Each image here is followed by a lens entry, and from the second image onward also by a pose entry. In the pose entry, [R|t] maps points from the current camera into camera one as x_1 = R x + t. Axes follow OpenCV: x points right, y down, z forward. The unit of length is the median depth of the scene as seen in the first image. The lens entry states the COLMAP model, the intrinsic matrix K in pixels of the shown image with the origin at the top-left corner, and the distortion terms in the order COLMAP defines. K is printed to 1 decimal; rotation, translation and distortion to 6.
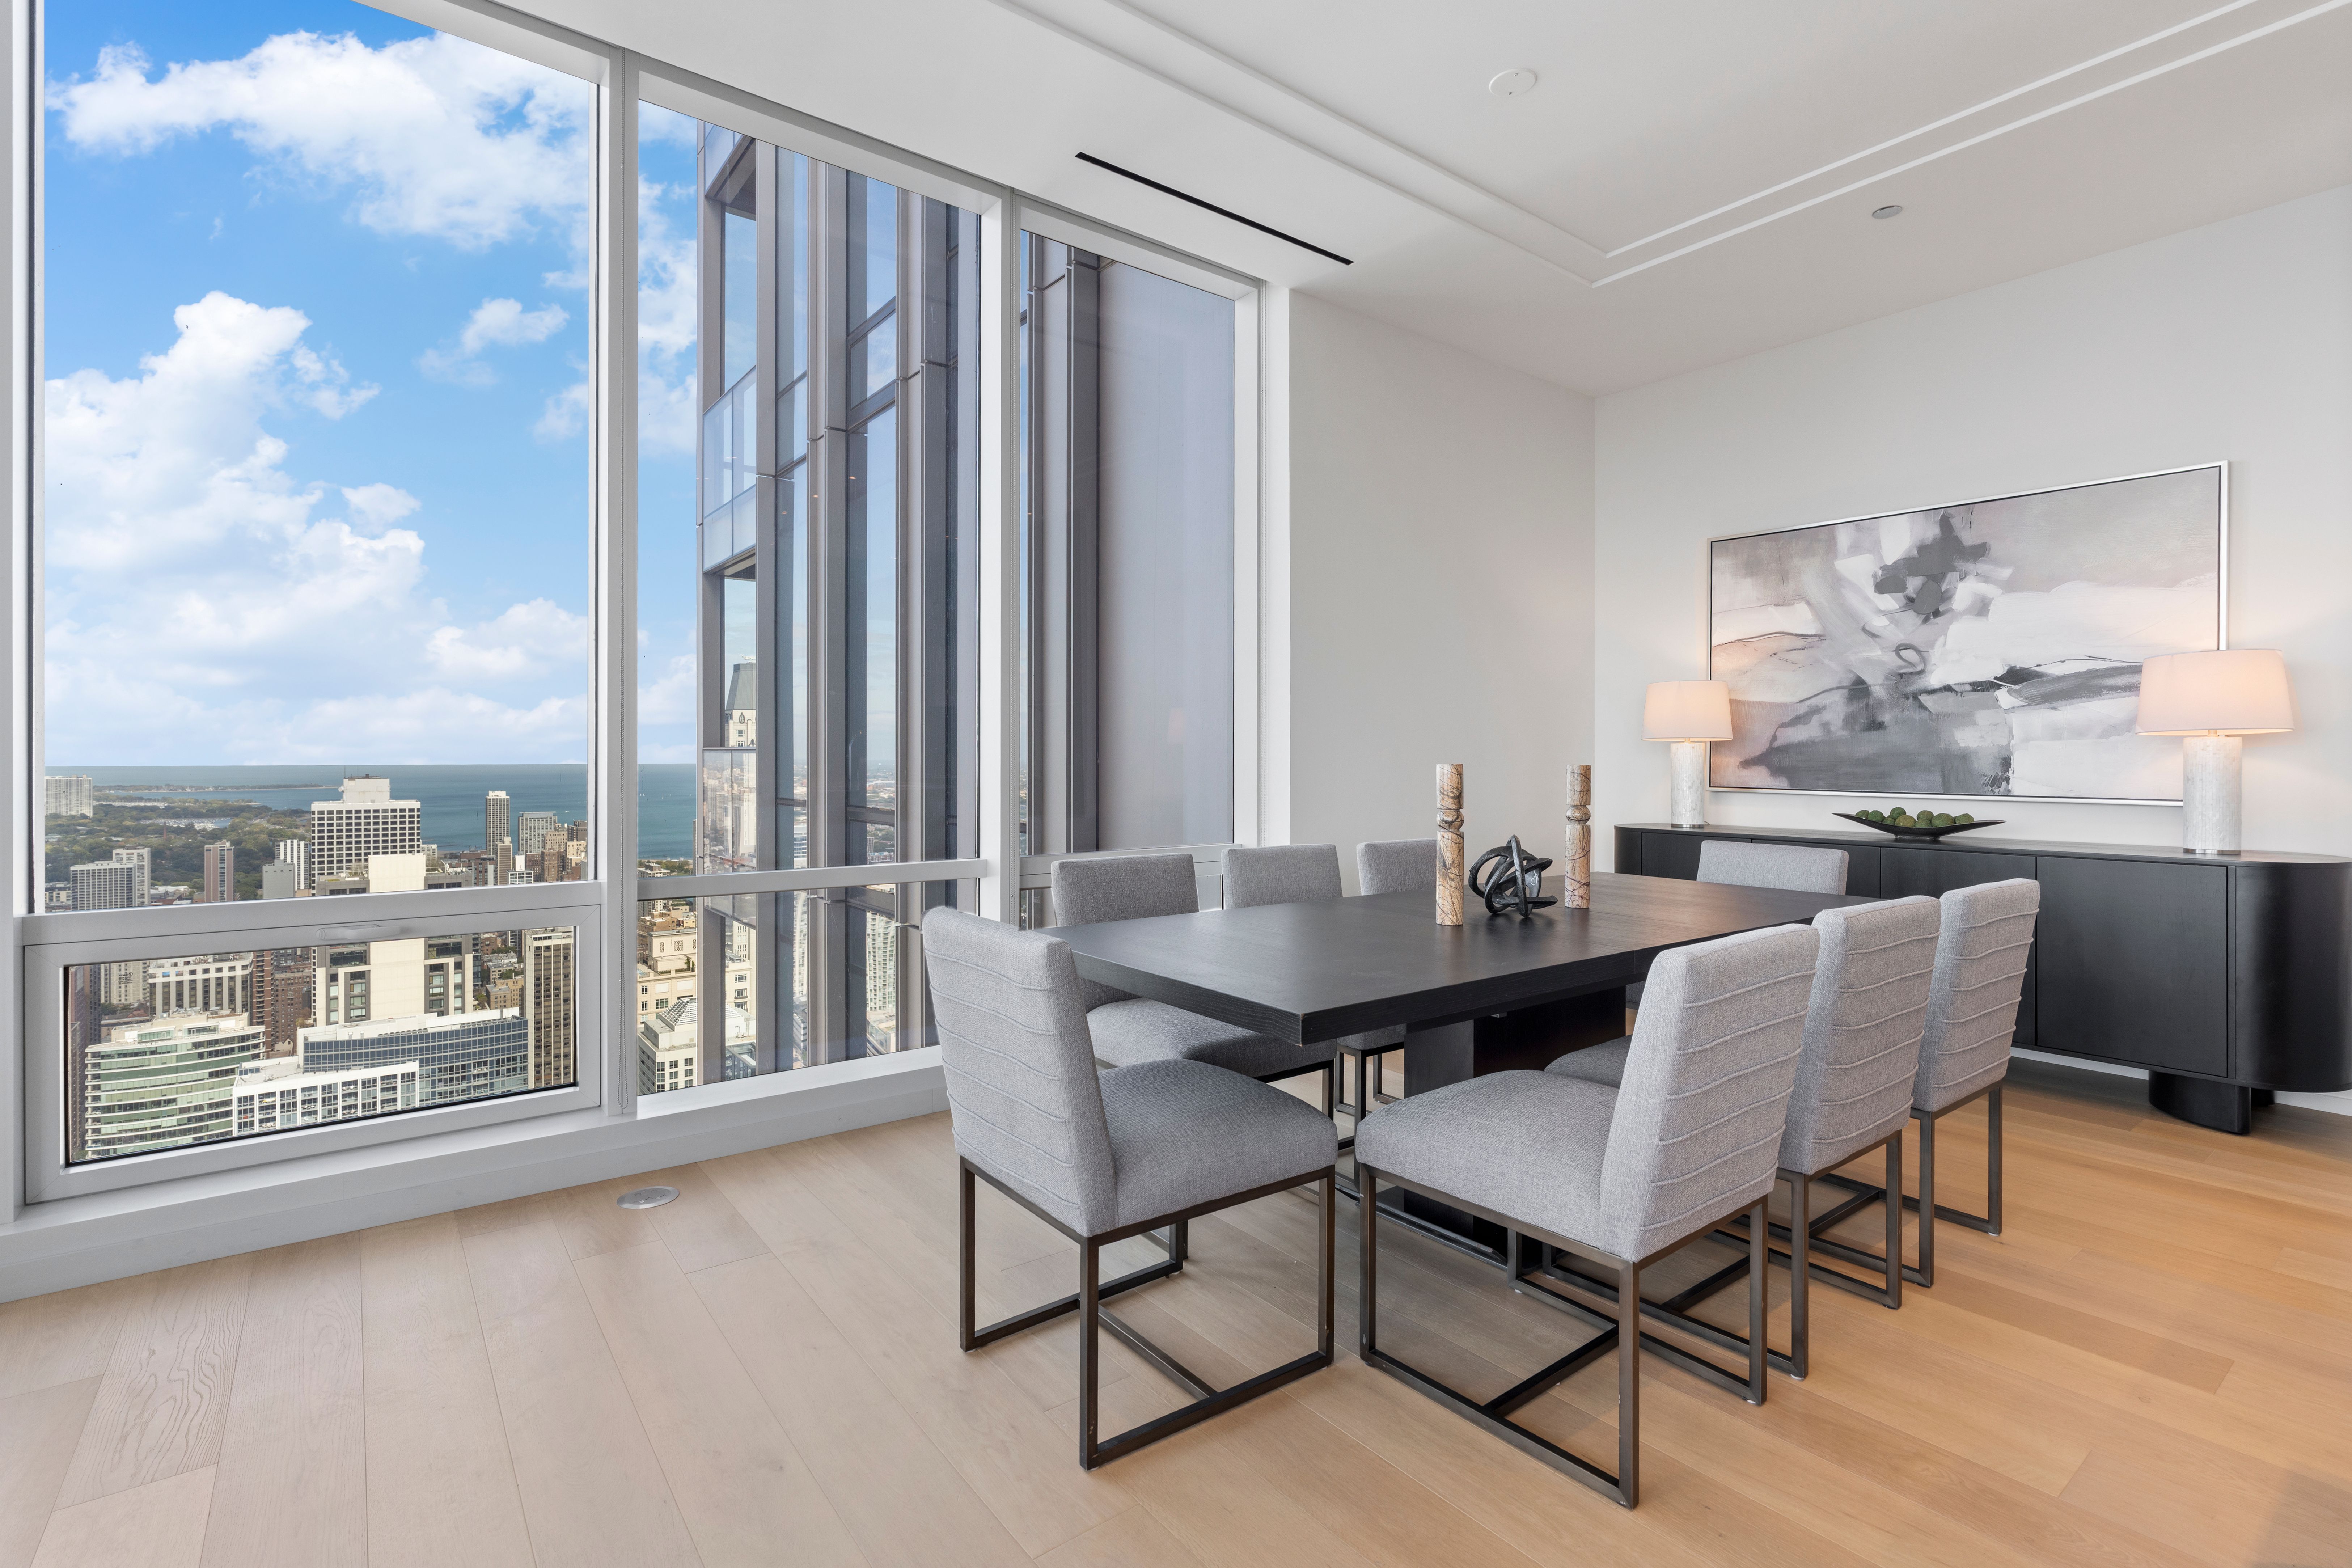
lens RADIAL K [[1083.1, 0, 1170.6], [0, 1083.1, 765.9], [0, 0, 1]] dist [-0.002475, 0.000978]
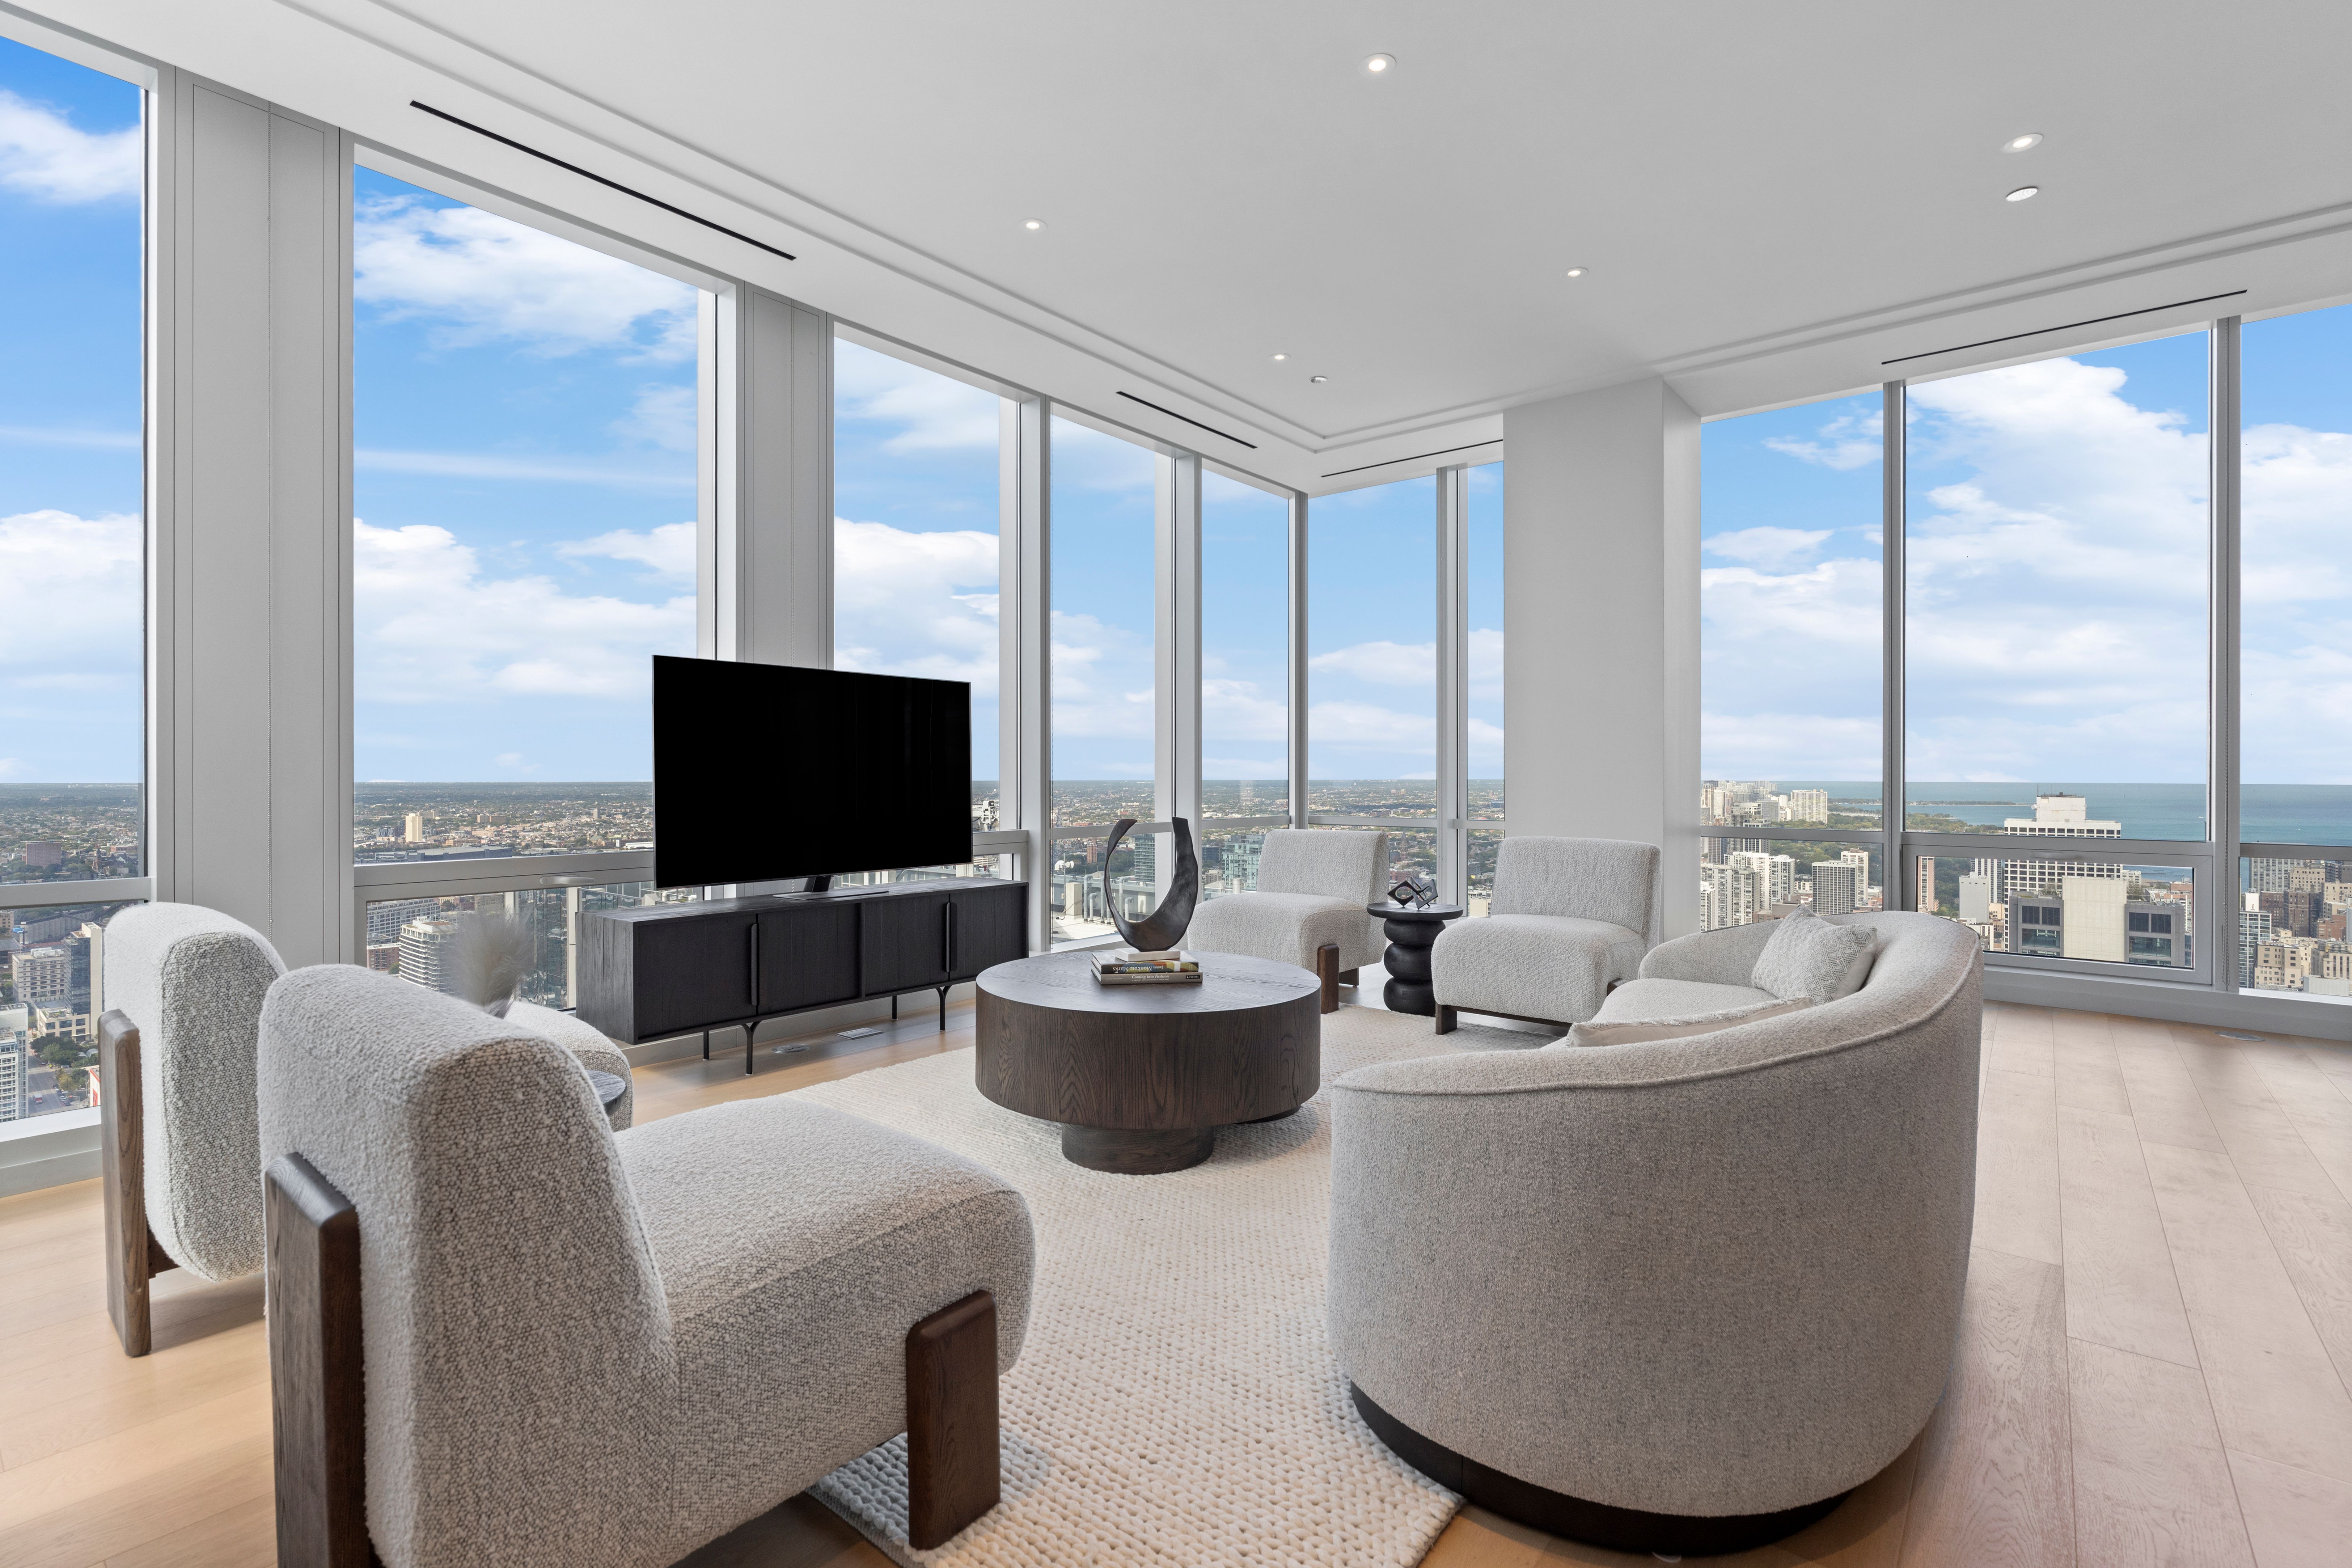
lens RADIAL K [[1083.1, 0, 1170.6], [0, 1083.1, 765.9], [0, 0, 1]] dist [-0.002475, 0.000978]
pose [[0.240804, -0.007043, -0.970548, 0.395151], [-0.008995, 0.999915, -0.009488, 0.015995], [0.970532, 0.011014, 0.240720, -0.528599]]
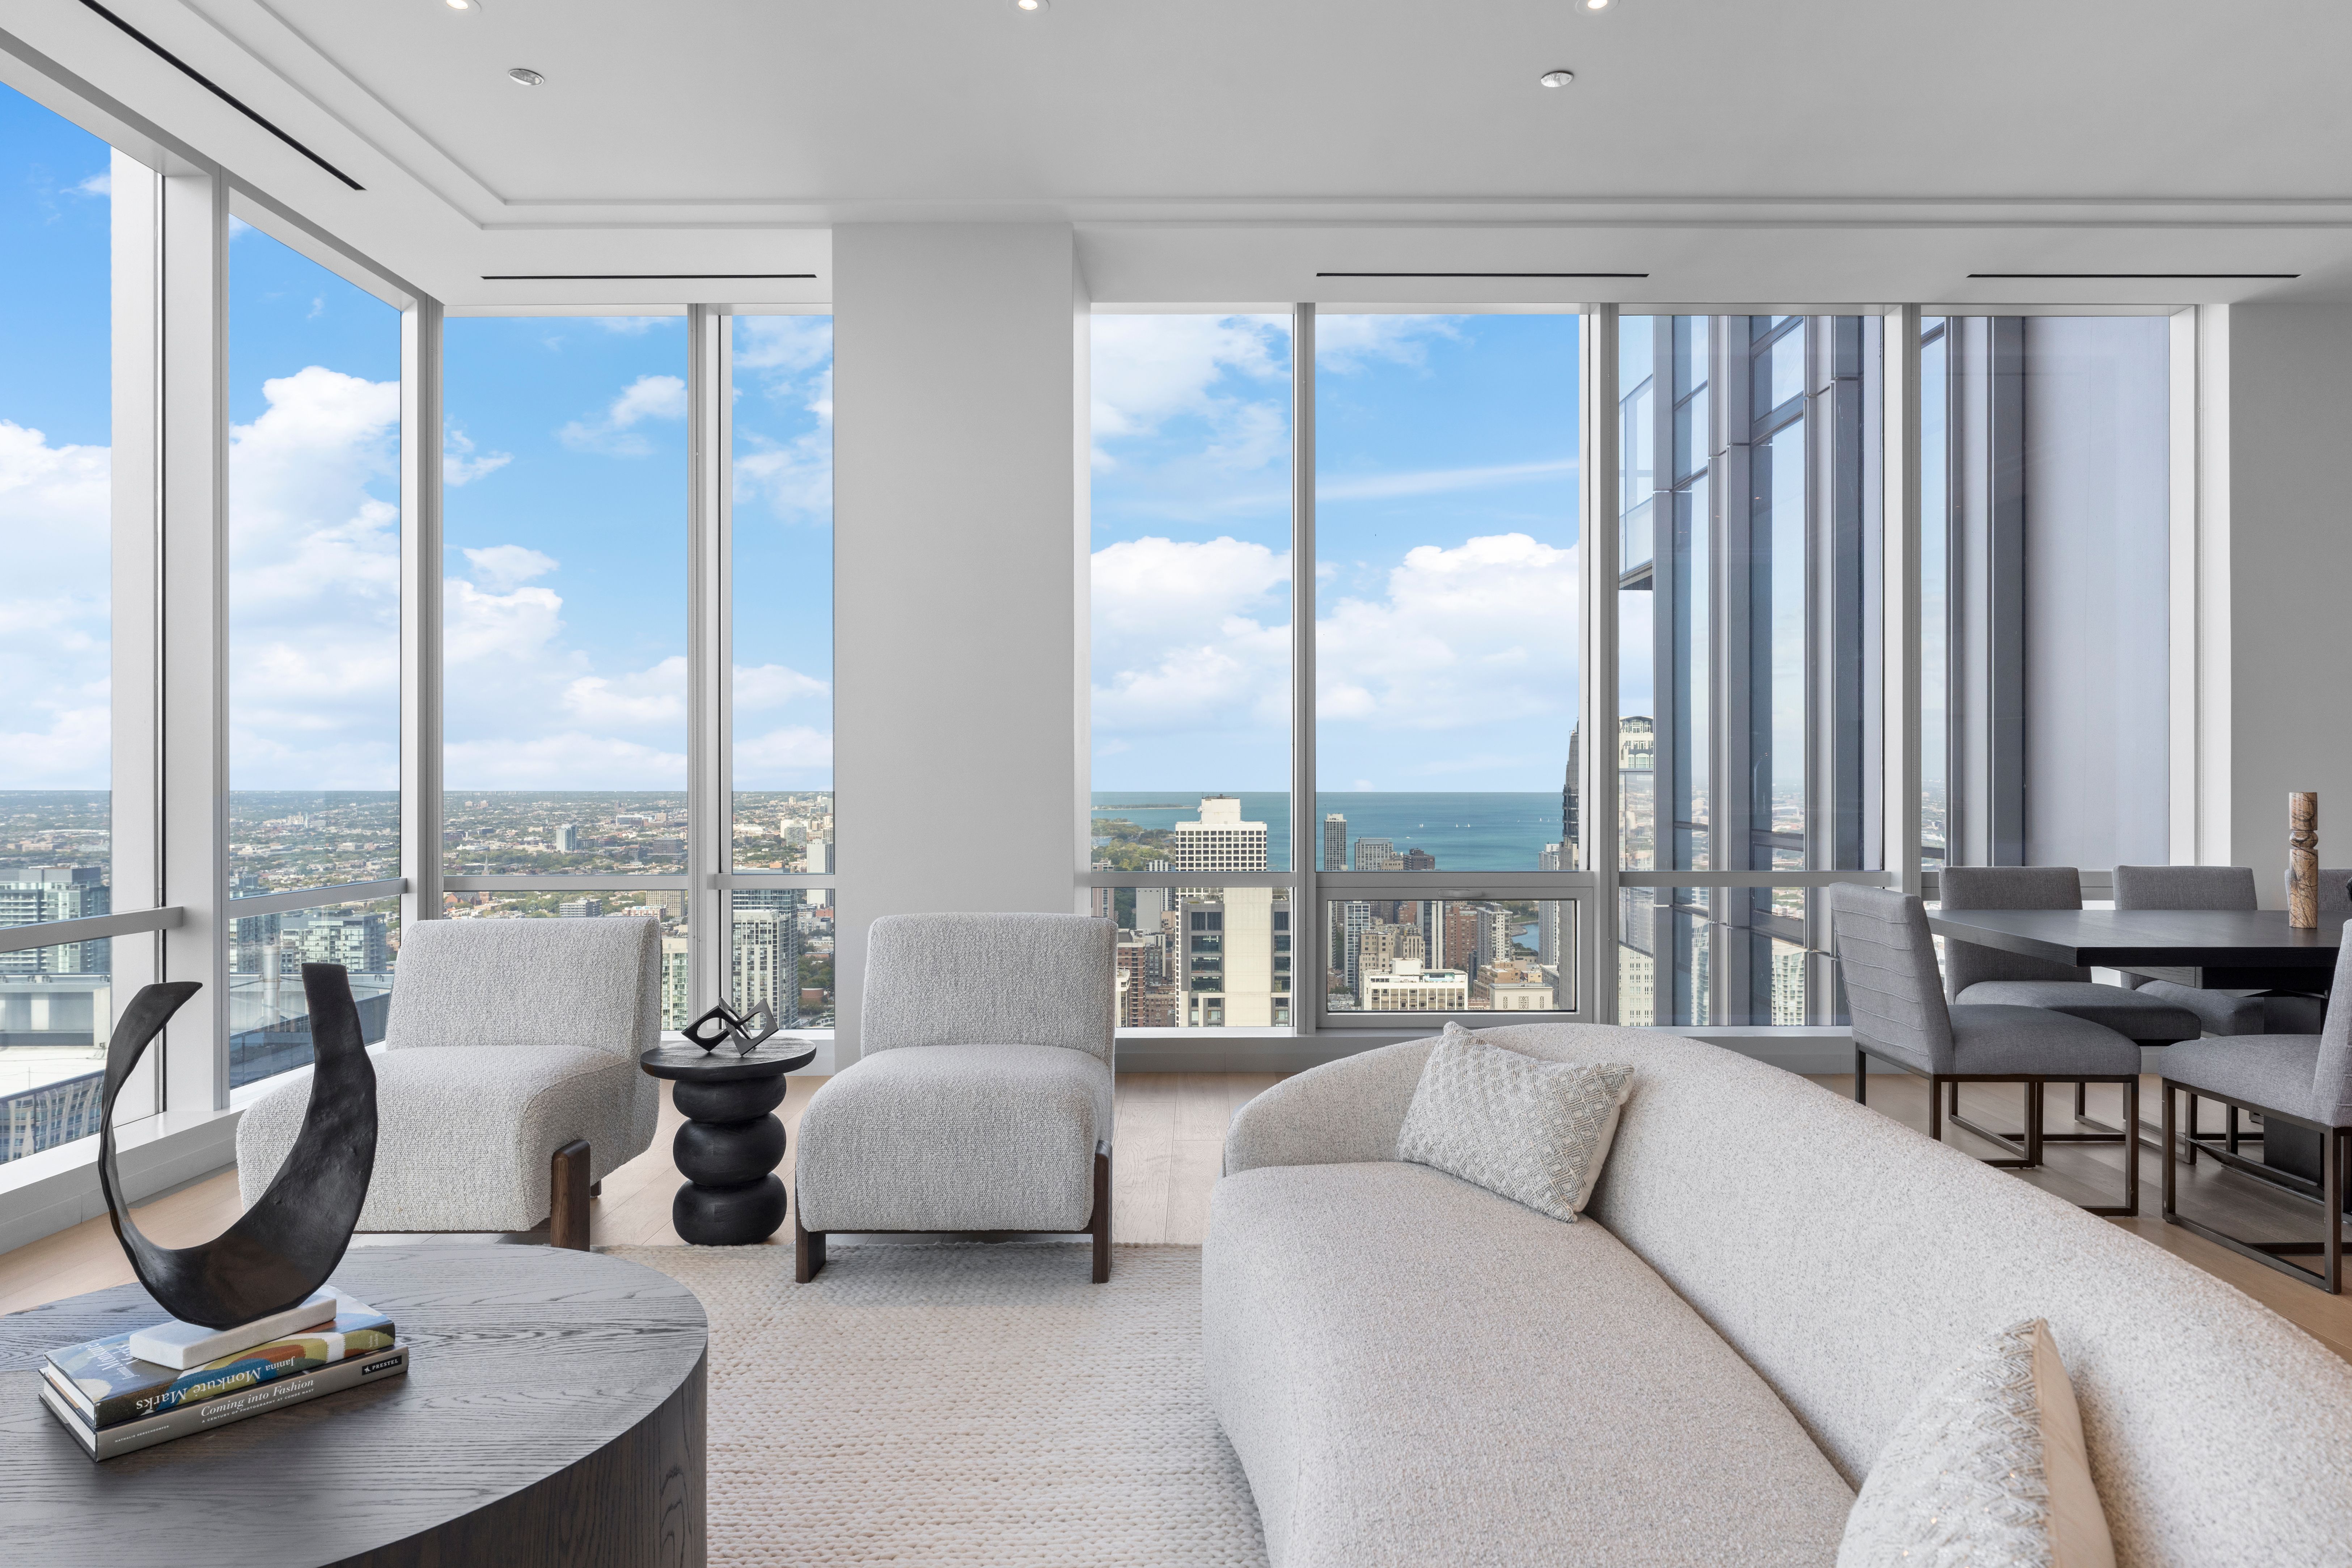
lens RADIAL K [[1420.2, 0, 1207.8], [0, 1420.2, 770.1], [0, 0, 1]] dist [-0.002069, 0.001497]
pose [[0.800308, -0.005316, -0.599565, 0.122531], [-0.001189, 0.999945, -0.010454, -0.004443], [0.599587, 0.009079, 0.800258, -0.512939]]
